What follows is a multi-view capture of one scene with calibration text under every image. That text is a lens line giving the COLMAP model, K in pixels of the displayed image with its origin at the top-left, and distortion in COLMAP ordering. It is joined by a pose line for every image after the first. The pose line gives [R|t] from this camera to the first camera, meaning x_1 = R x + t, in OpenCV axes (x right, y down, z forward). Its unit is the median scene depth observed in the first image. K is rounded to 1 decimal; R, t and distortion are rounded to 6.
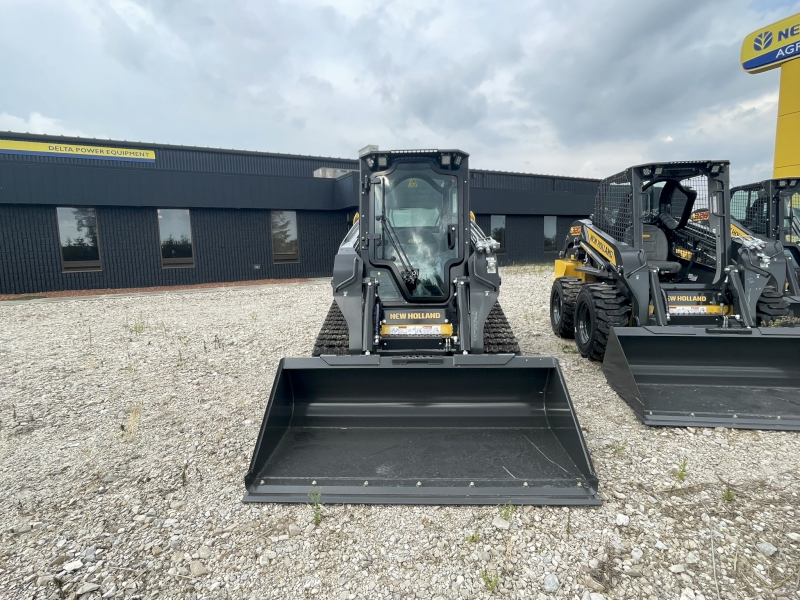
lens RADIAL K [[417.1, 0, 394.1], [0, 417.1, 299.9], [0, 0, 1]] dist [0.004521, -0.004142]
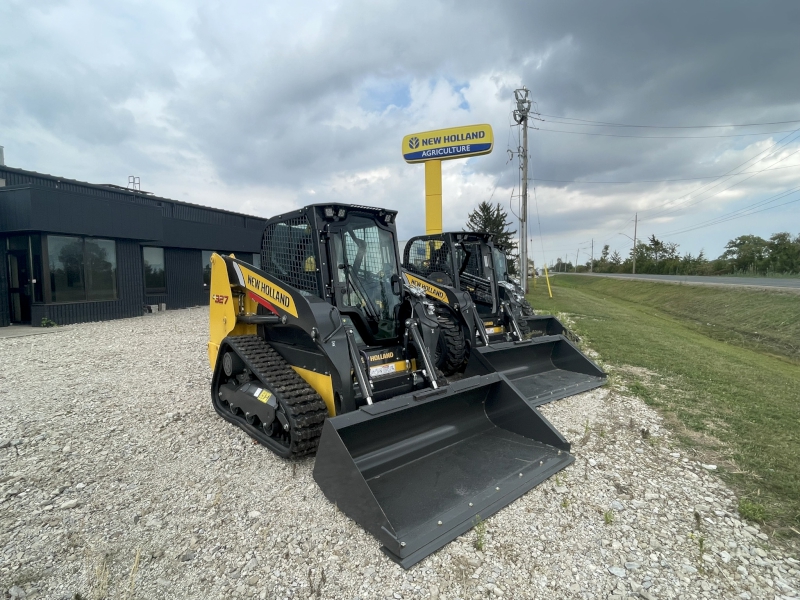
lens RADIAL K [[417.1, 0, 396.3], [0, 417.1, 302.1], [0, 0, 1]] dist [0.004521, -0.004142]
pose [[0.720274, -0.035009, 0.692806, -0.174709], [0.088071, 0.995259, -0.041271, -0.015129], [-0.688076, 0.090743, 0.719942, 0.046431]]
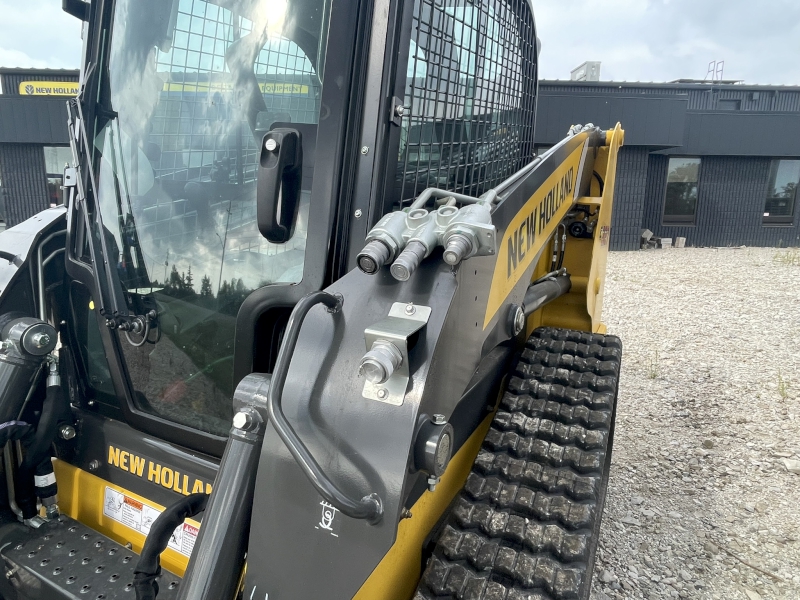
lens RADIAL K [[490.5, 0, 397.3], [0, 490.5, 298.2], [0, 0, 1]] dist [-0.004716, 0.000587]
pose [[0.900547, 0.119132, -0.418118, 0.080845], [-0.090587, 0.992033, 0.087548, -0.030354], [0.425217, -0.040964, 0.904164, 0.203272]]
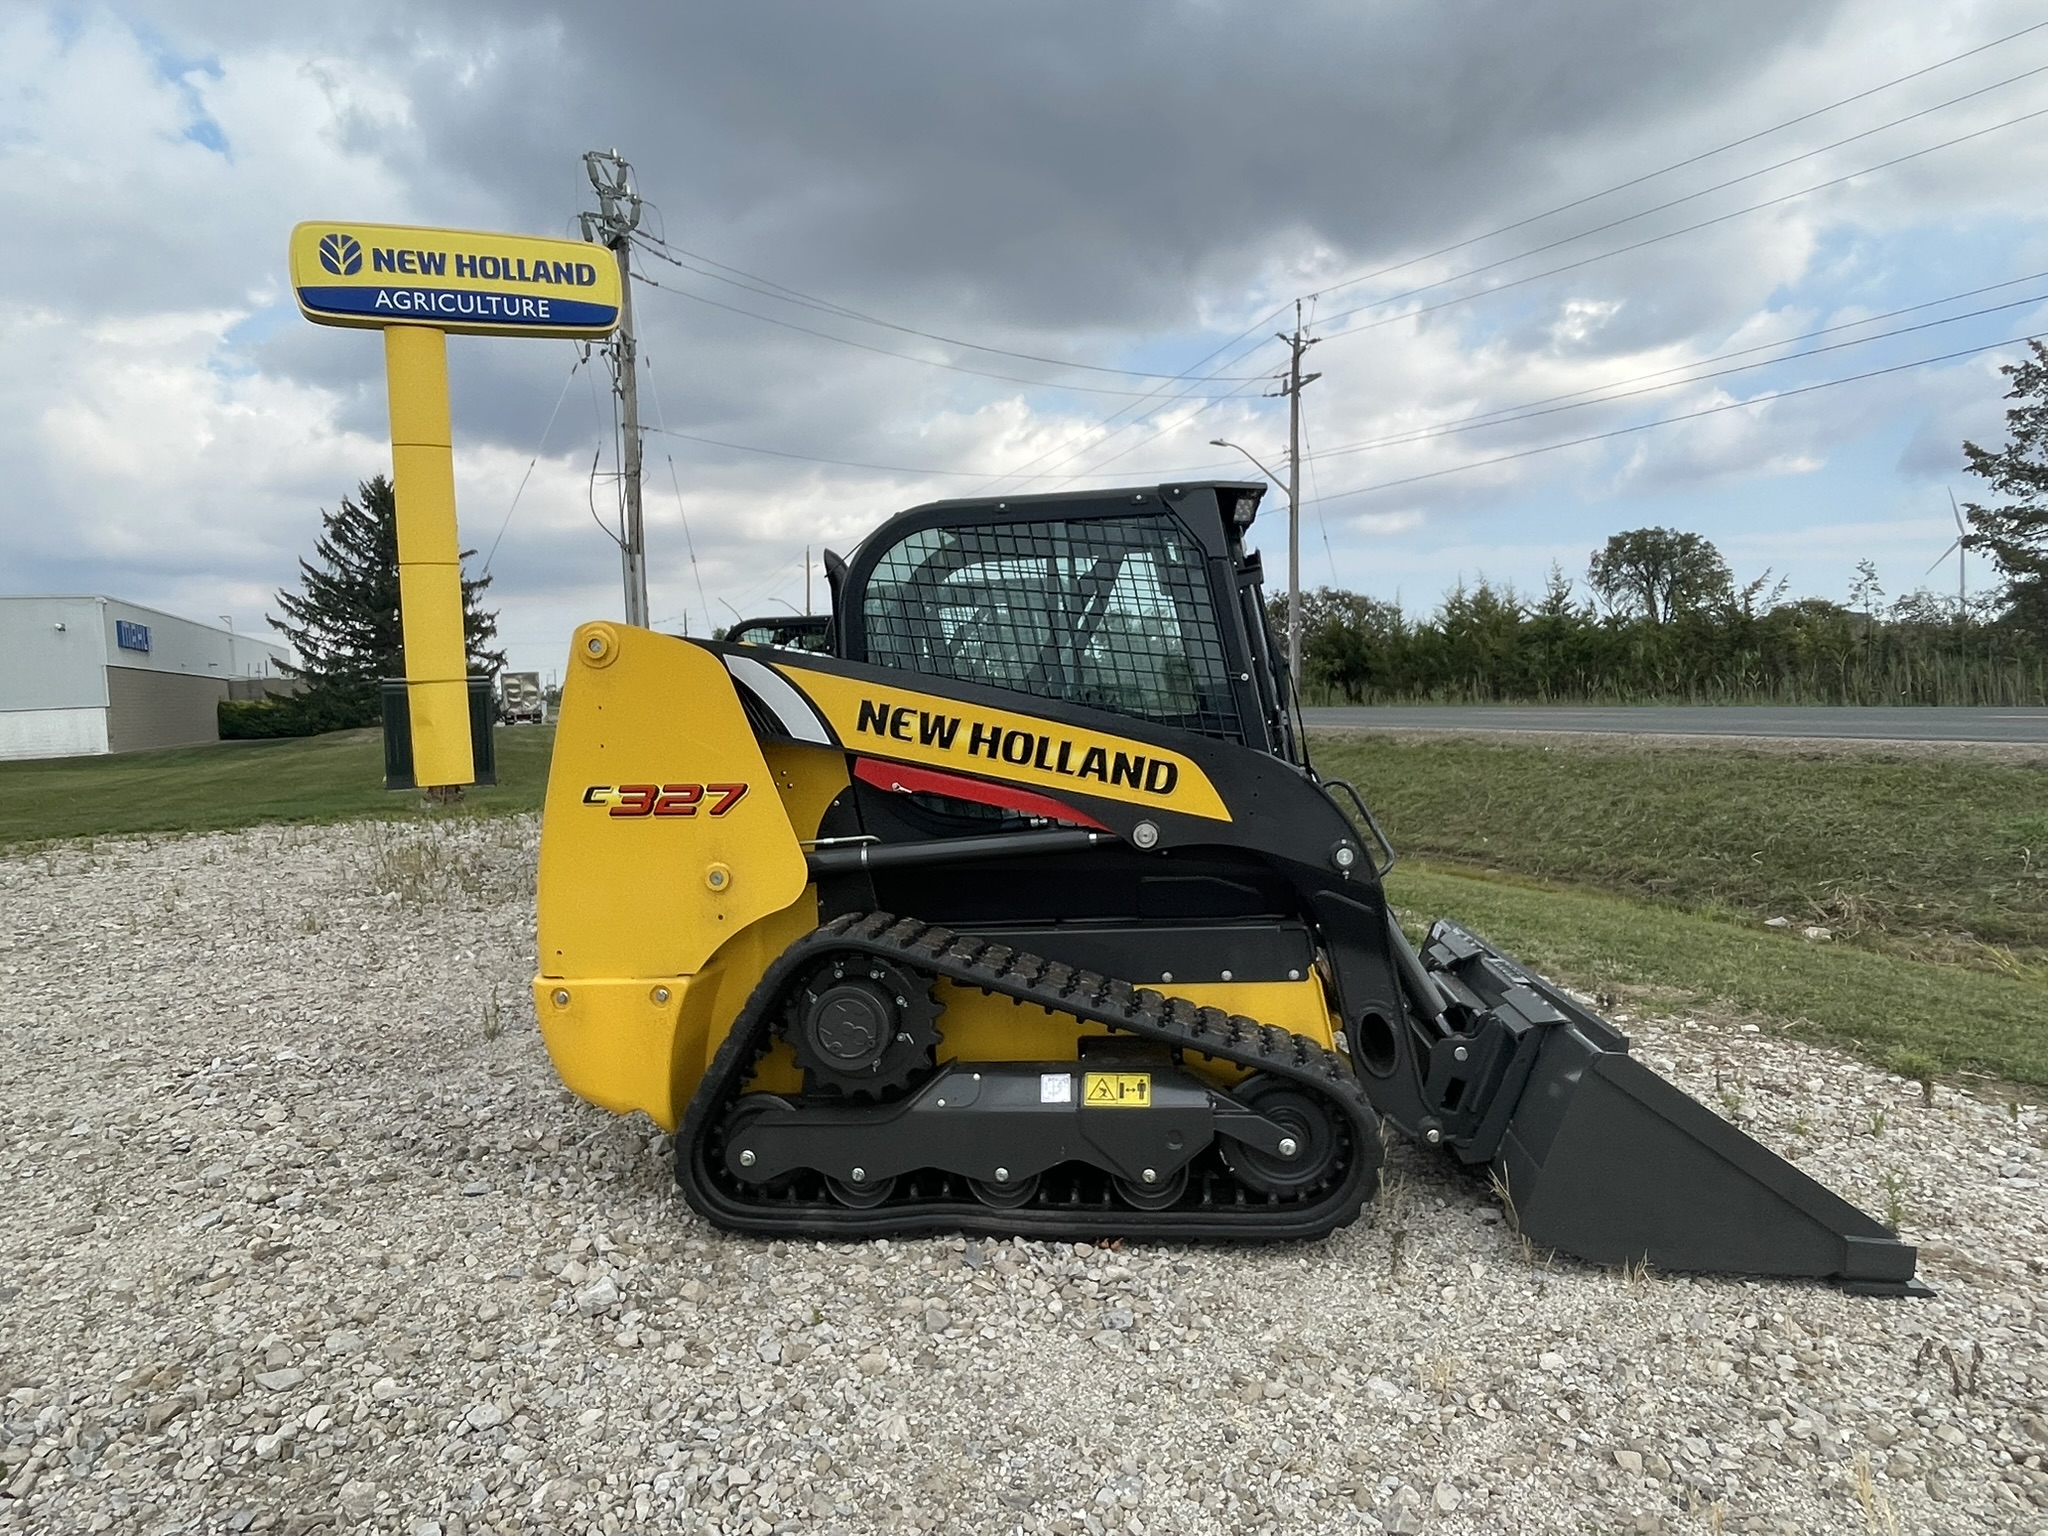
lens RADIAL K [[1255.7, 0, 1010.9], [0, 1255.7, 771.6], [0, 0, 1]] dist [-0.004716, 0.000587]
pose [[0.083043, -0.046220, 0.995474, -0.301011], [0.160837, 0.986450, 0.032384, -0.047846], [-0.983481, 0.157420, 0.089351, 0.303014]]
